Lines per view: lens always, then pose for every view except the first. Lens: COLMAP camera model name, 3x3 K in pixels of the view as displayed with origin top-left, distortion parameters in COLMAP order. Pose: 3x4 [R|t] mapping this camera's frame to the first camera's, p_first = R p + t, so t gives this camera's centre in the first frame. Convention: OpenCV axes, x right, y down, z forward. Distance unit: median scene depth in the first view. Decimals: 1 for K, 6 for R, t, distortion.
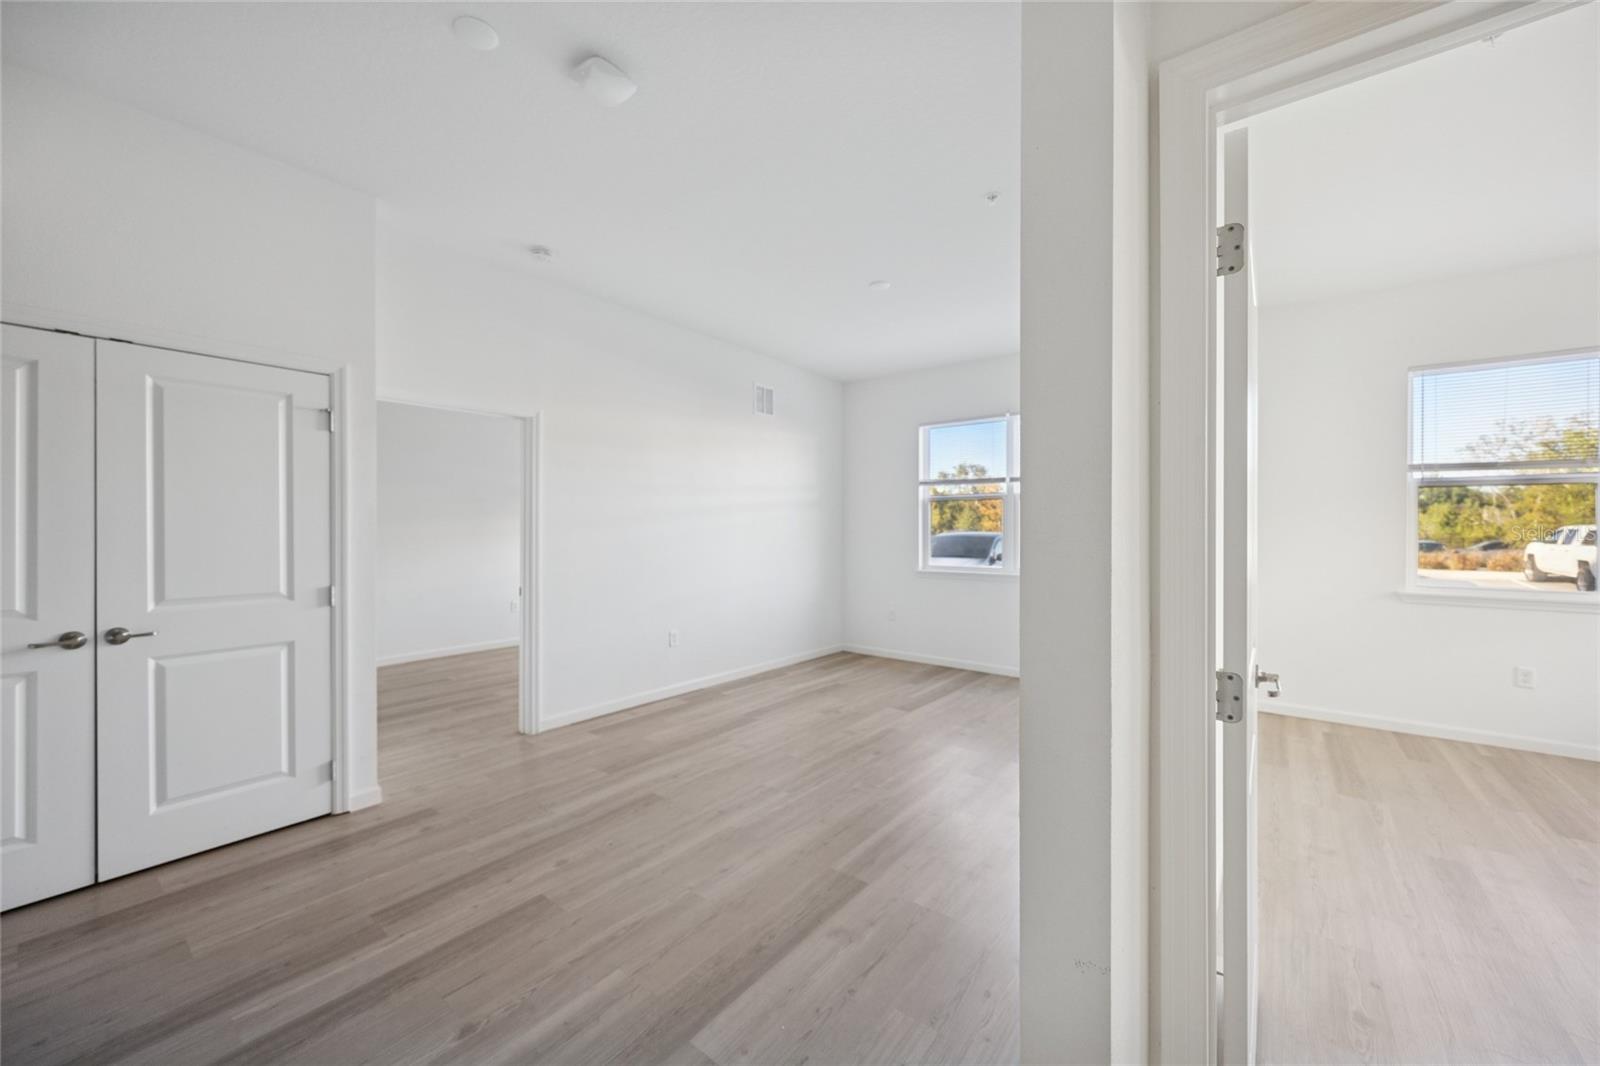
lens RADIAL K [[612.6, 0, 800.6], [0, 612.6, 527.1], [0, 0, 1]] dist [-0.000950, -0.000237]
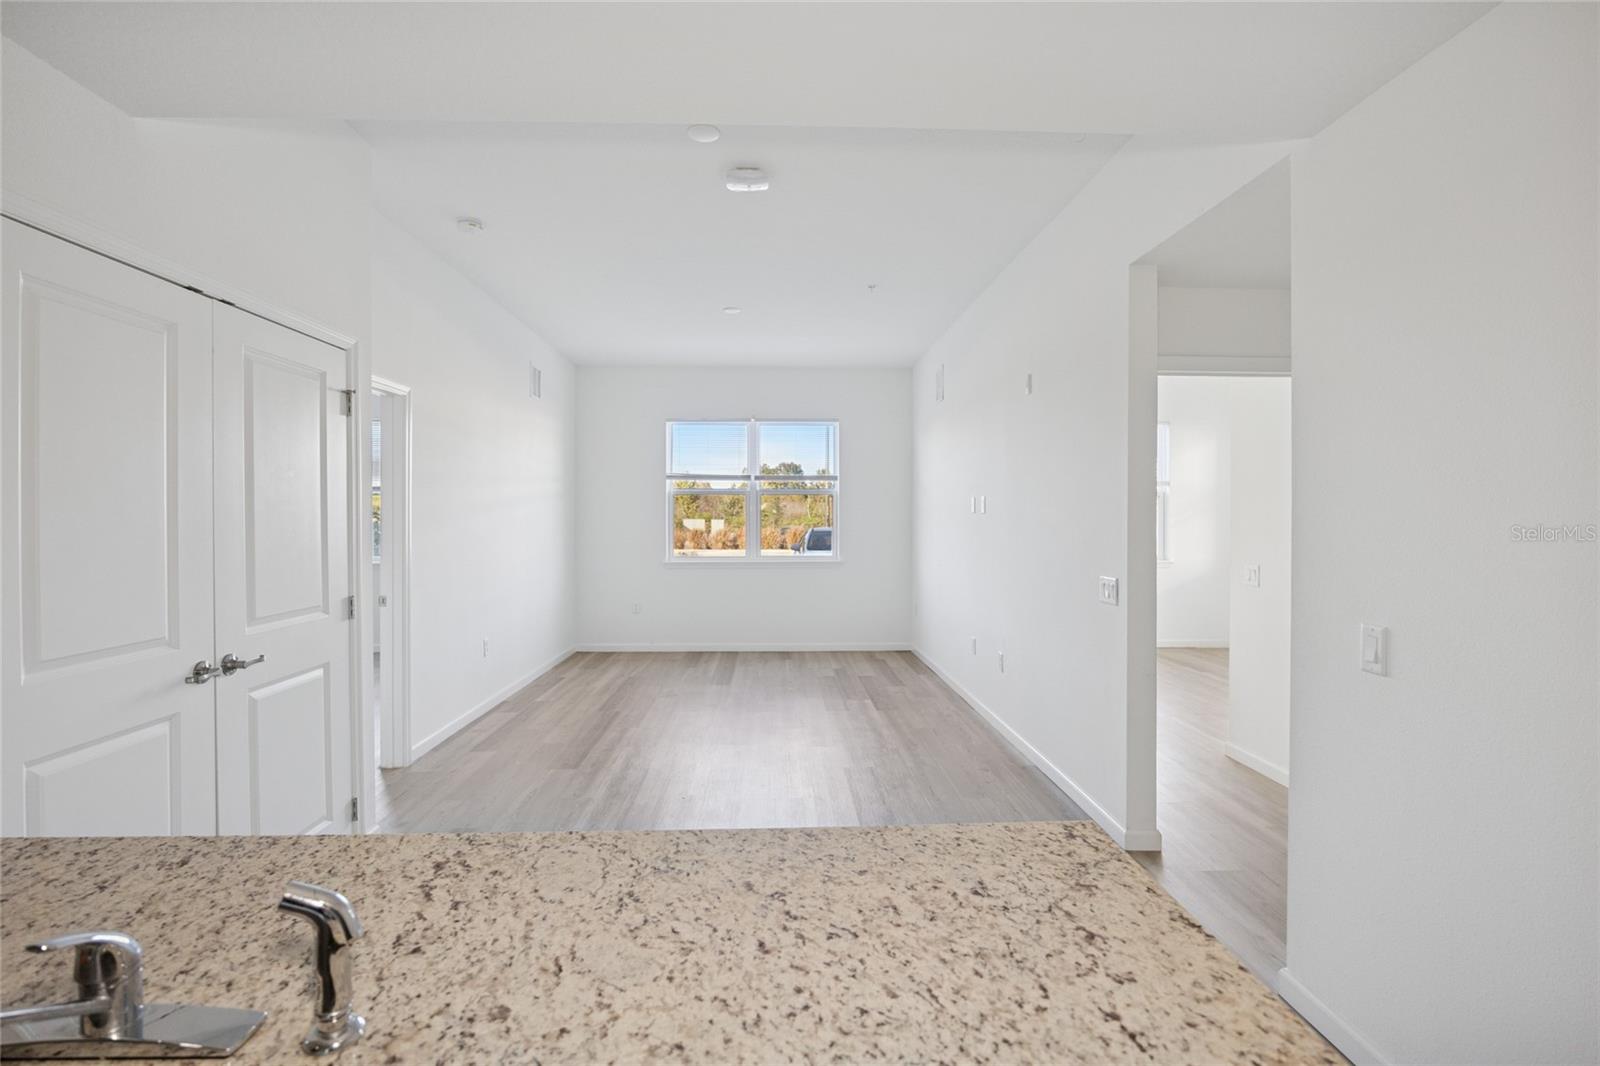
lens RADIAL K [[737.8, 0, 795.5], [0, 737.8, 518.6], [0, 0, 1]] dist [-0.001743, -0.000204]
pose [[0.770319, -0.003986, 0.637647, -0.931380], [0.001236, 0.999988, 0.004757, -0.016646], [-0.637658, -0.002876, 0.770314, -0.193539]]
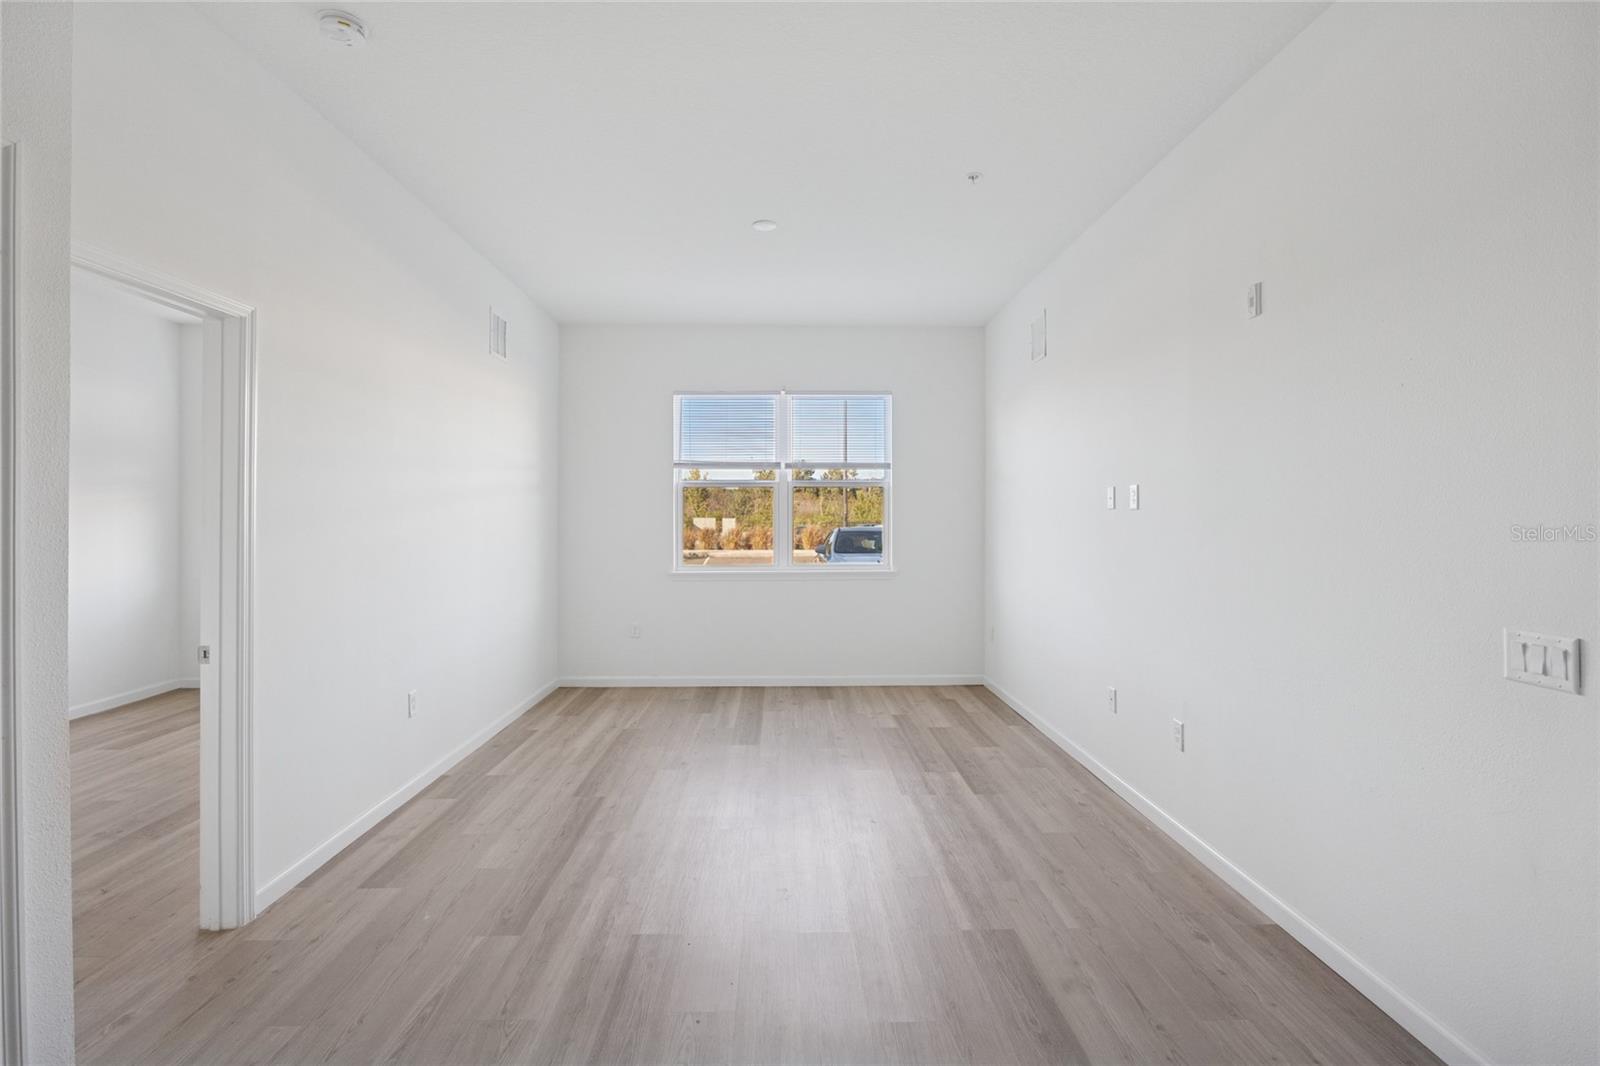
lens RADIAL K [[746.8, 0, 802.5], [0, 746.8, 508.4], [0, 0, 1]] dist [-0.004042, -0.000563]
pose [[0.773987, 0.002805, 0.633196, -0.649853], [0.002048, 0.999974, -0.006933, -0.015200], [-0.633199, 0.006663, 0.773961, 0.285121]]
